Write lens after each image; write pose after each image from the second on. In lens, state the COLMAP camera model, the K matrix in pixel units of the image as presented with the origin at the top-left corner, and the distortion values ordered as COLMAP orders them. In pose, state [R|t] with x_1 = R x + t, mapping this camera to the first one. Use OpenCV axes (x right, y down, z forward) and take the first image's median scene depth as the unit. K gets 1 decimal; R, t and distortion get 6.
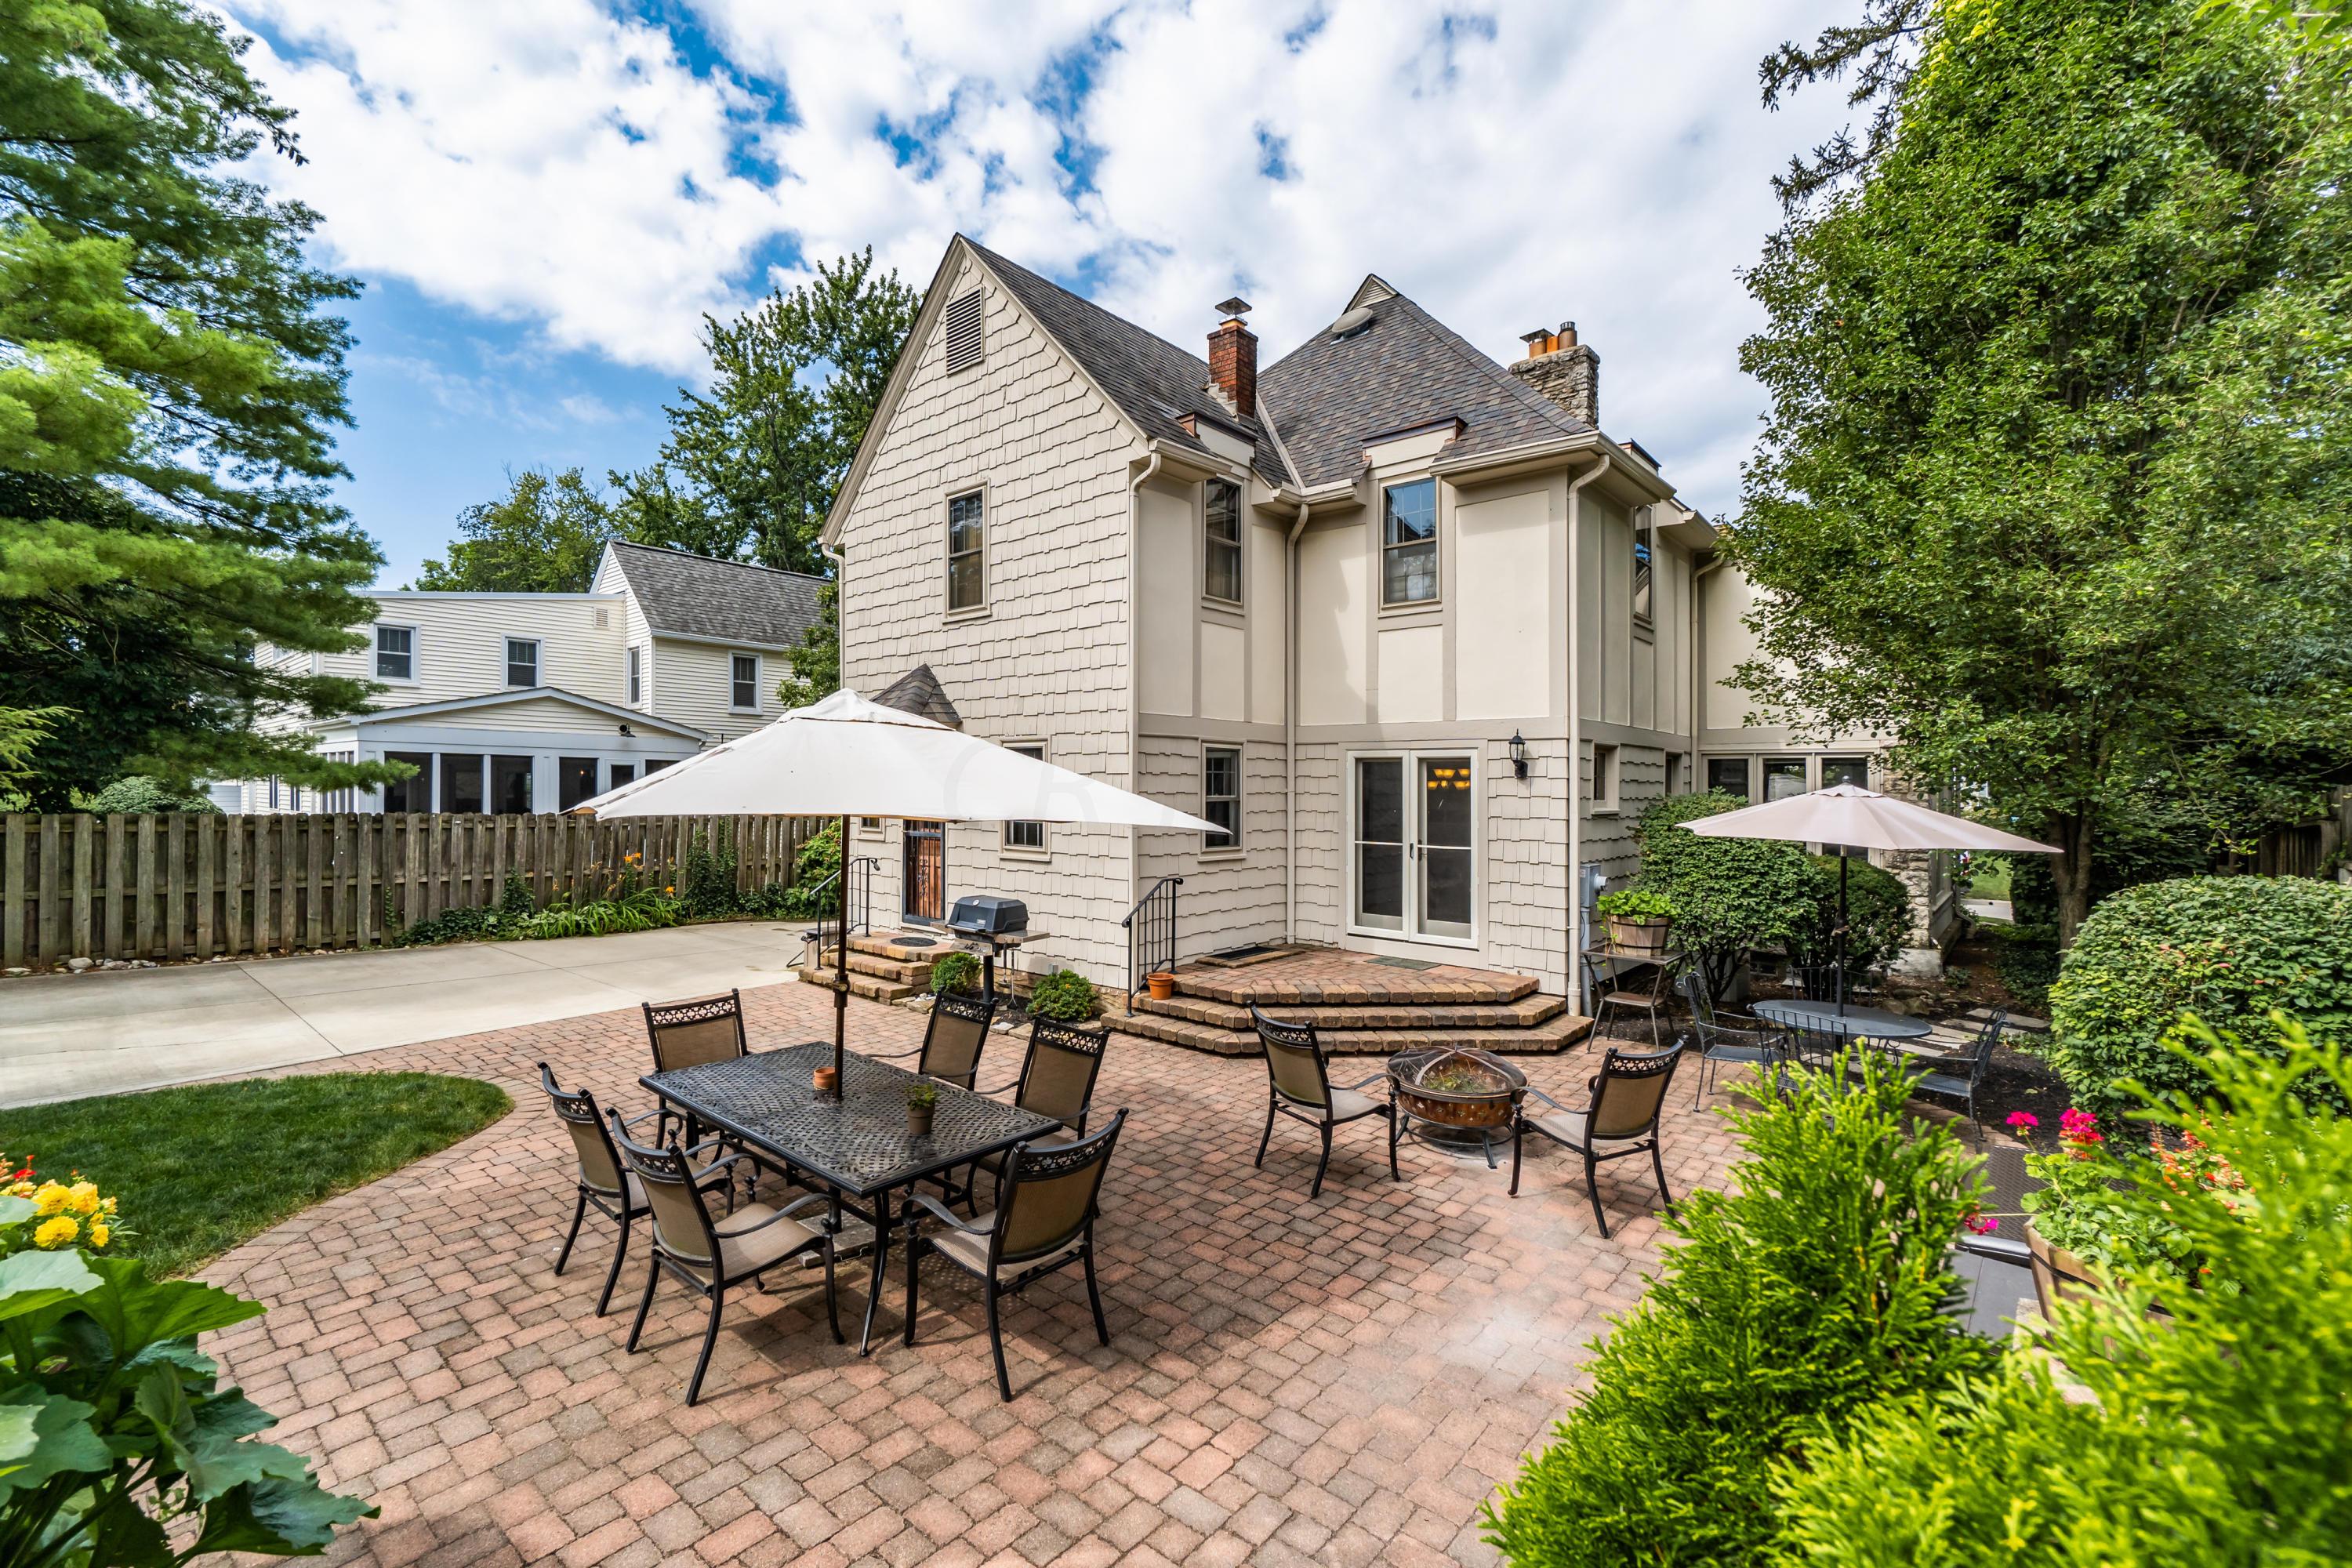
lens RADIAL K [[1020.9, 0, 1156.9], [0, 1020.9, 753.0], [0, 0, 1]] dist [-0.003955, 0.001103]
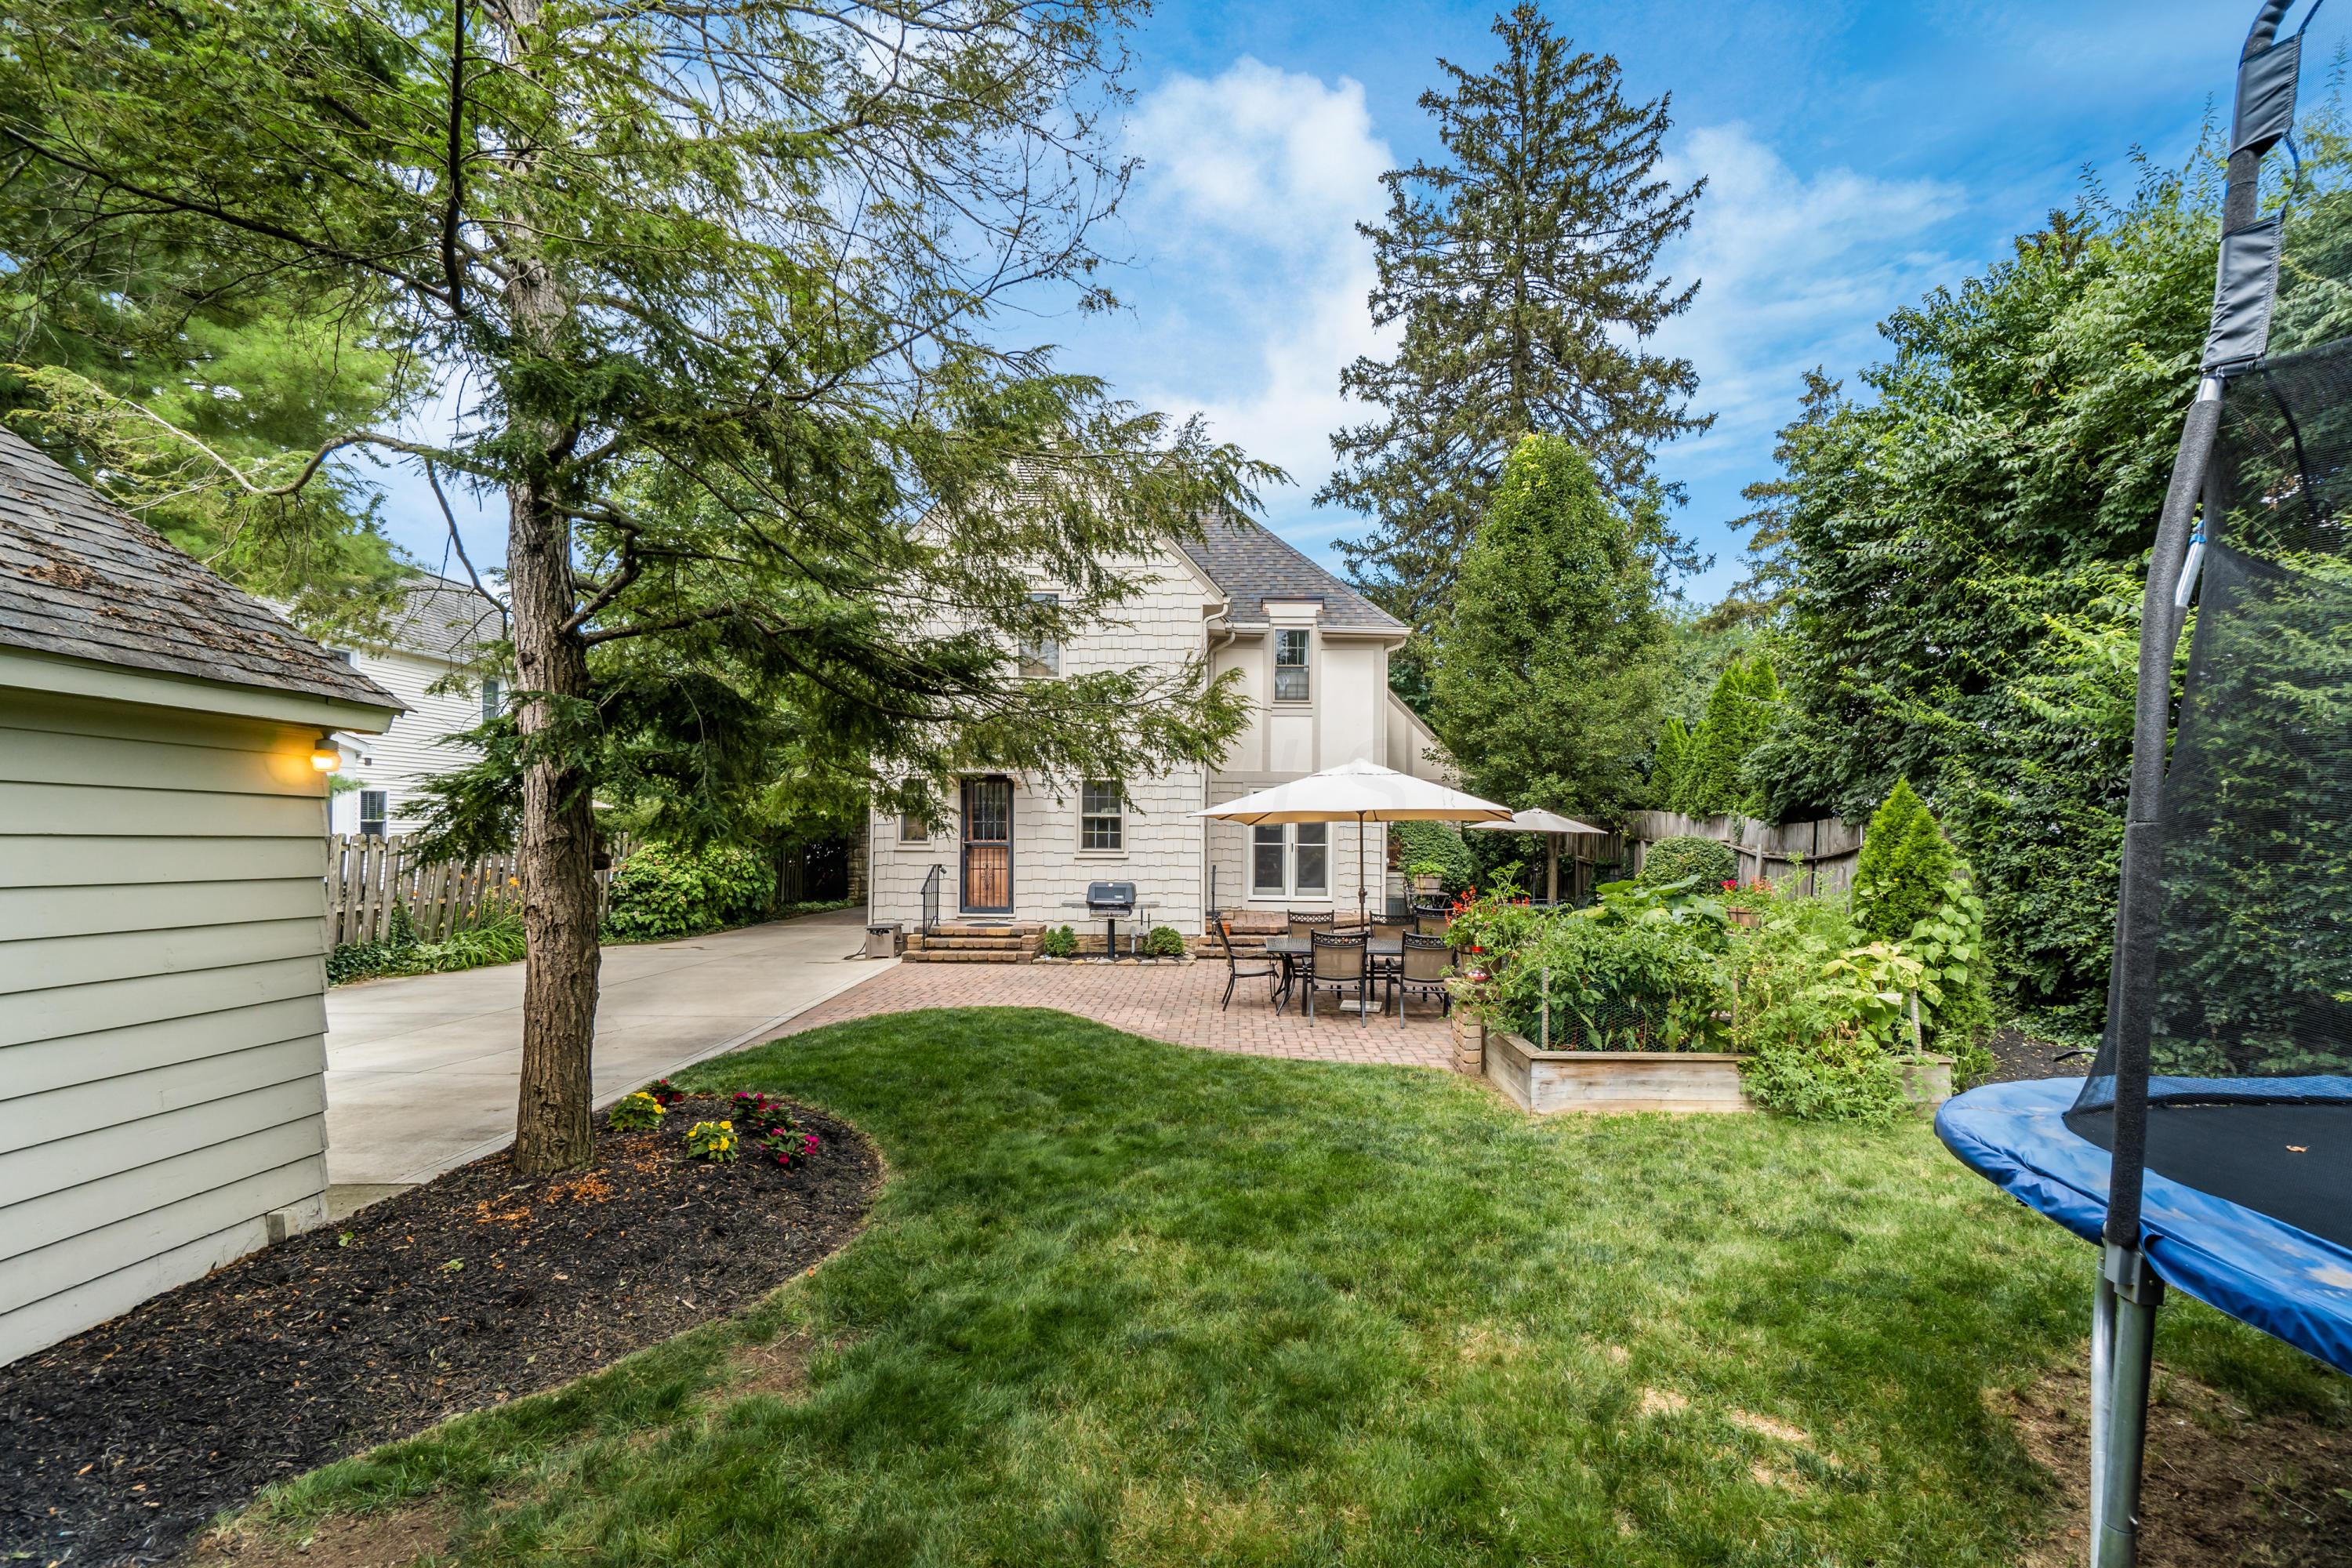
lens RADIAL K [[1020.9, 0, 1238.3], [0, 1020.9, 836.9], [0, 0, 1]] dist [-0.003955, 0.001103]
pose [[0.753241, -0.010393, 0.657662, -0.983965], [-0.022591, 0.998876, 0.041659, 0.009961], [-0.657356, -0.046236, 0.752160, -0.235090]]
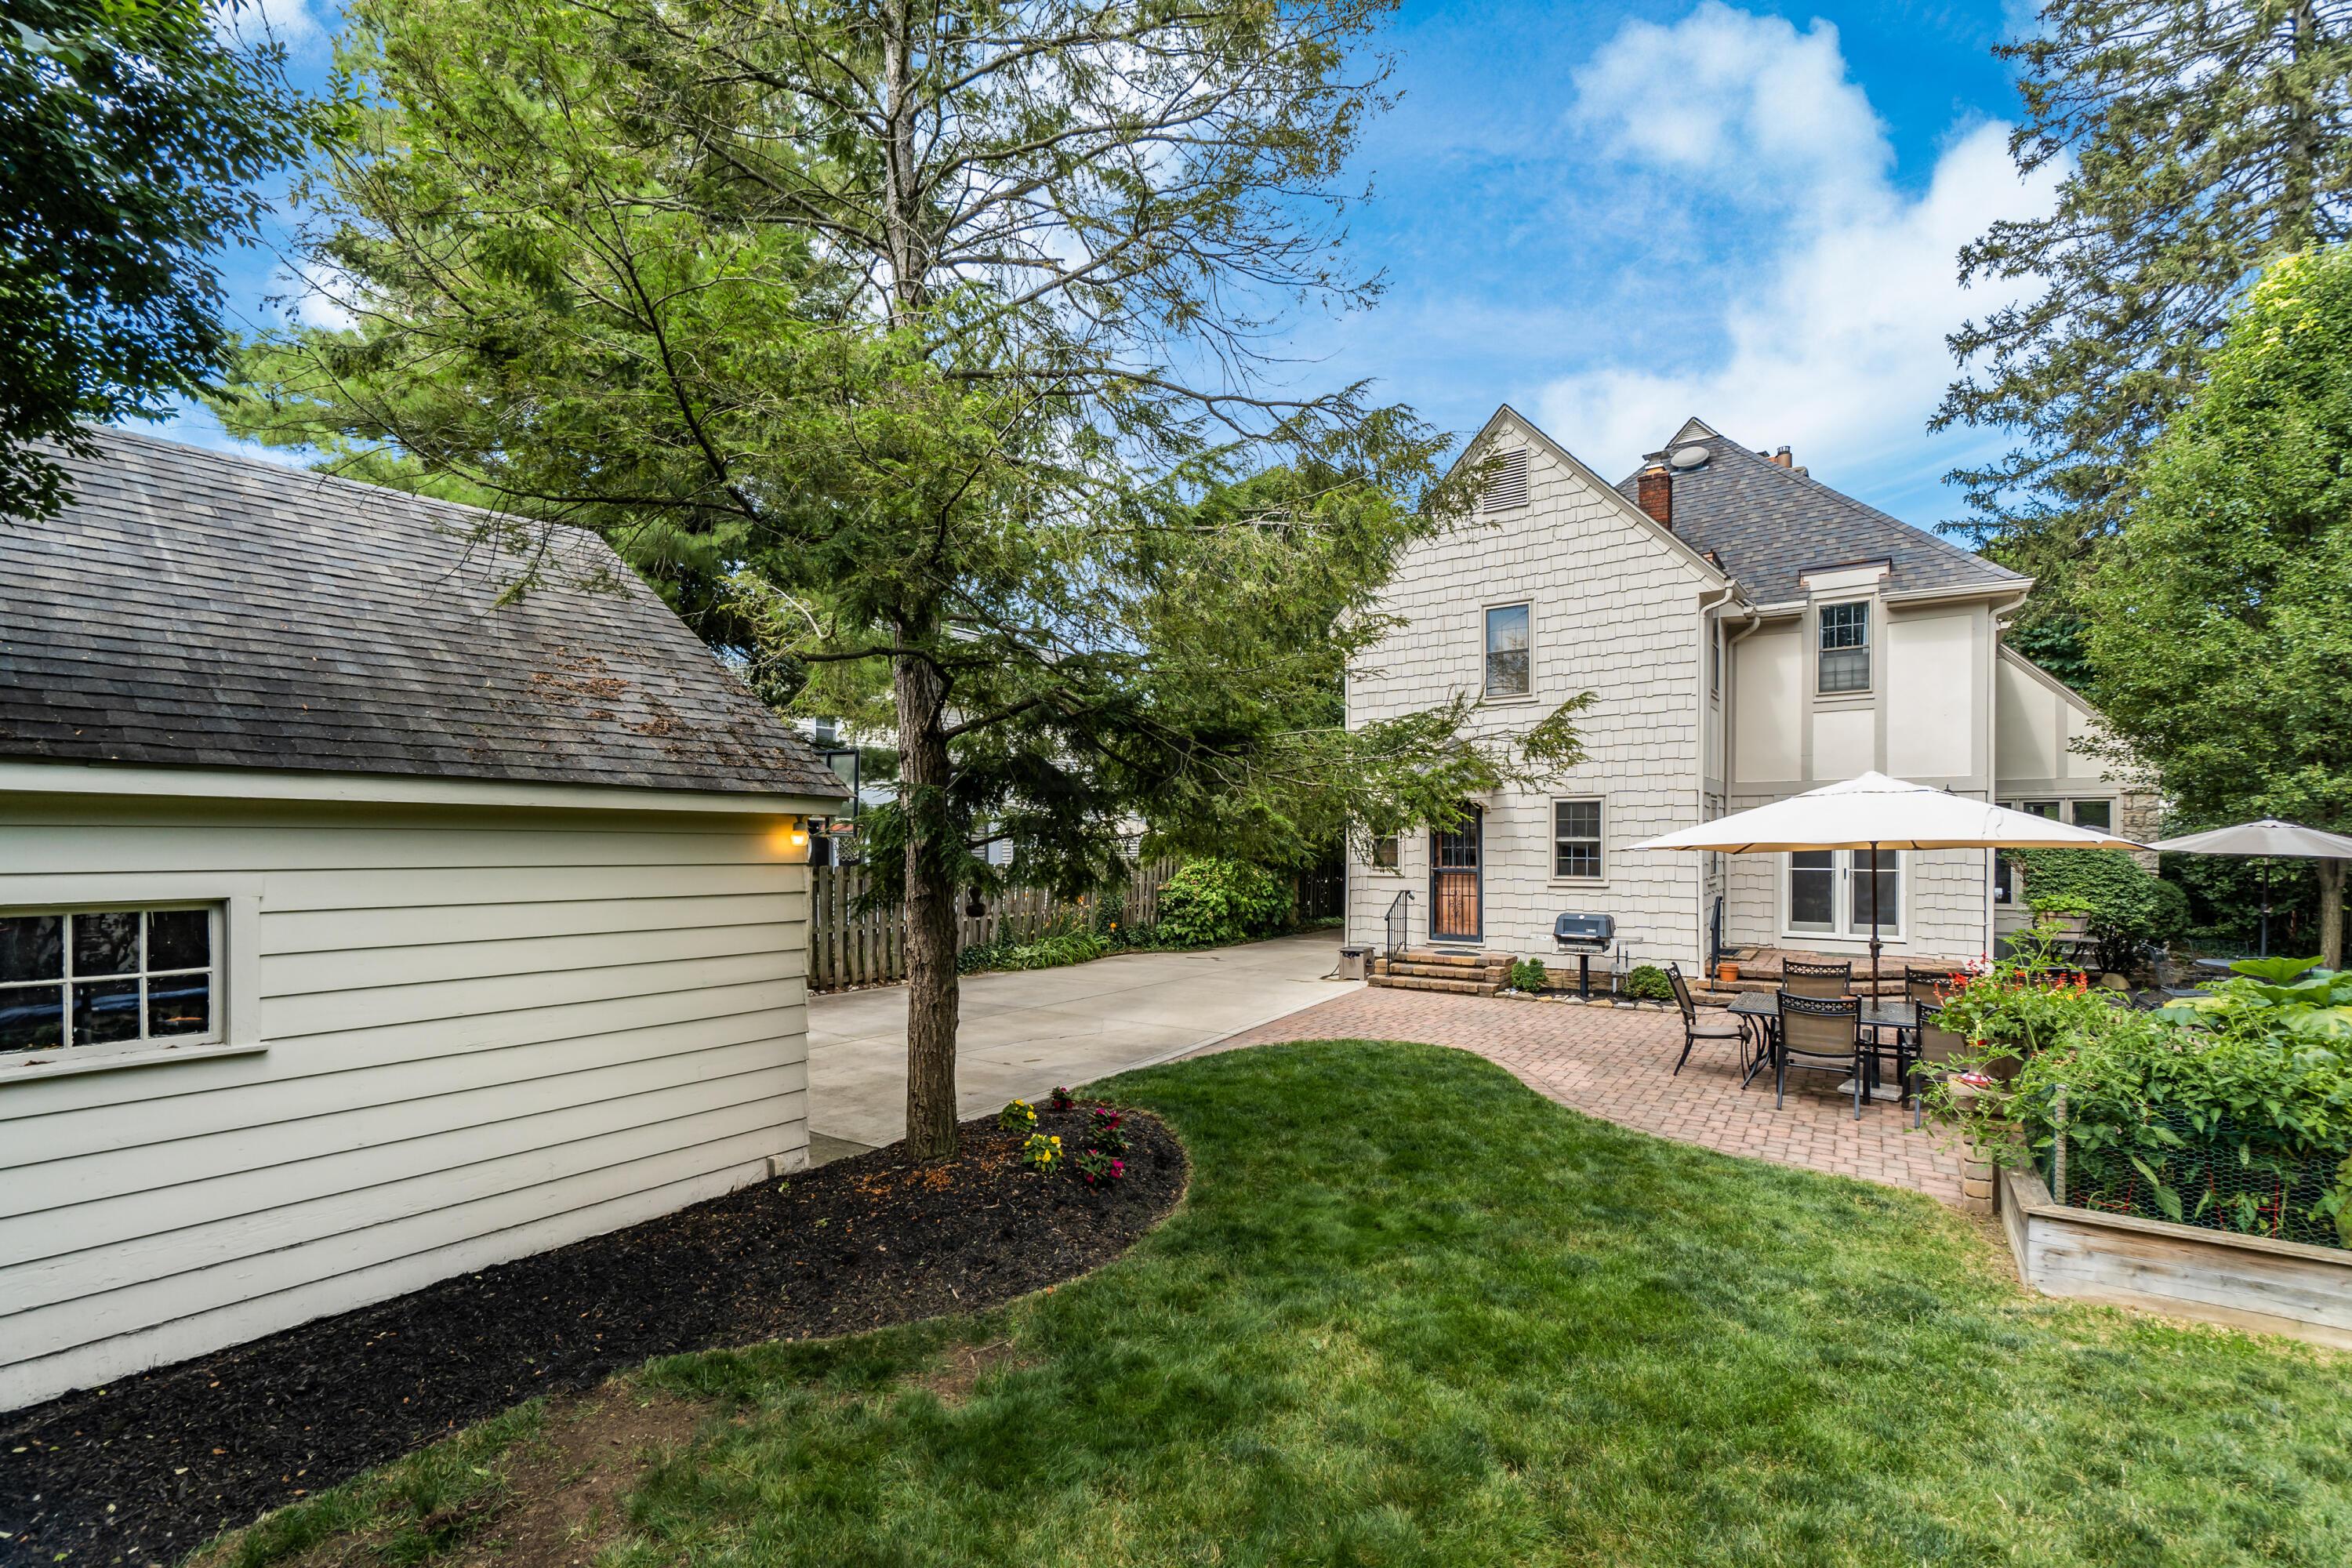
lens RADIAL K [[1020.9, 0, 1175.1], [0, 1020.9, 851.9], [0, 0, 1]] dist [-0.003955, 0.001103]
pose [[0.994045, -0.018634, 0.107369, -0.831982], [0.013207, 0.998610, 0.051034, -0.015856], [-0.108171, -0.049312, 0.992909, -0.278516]]
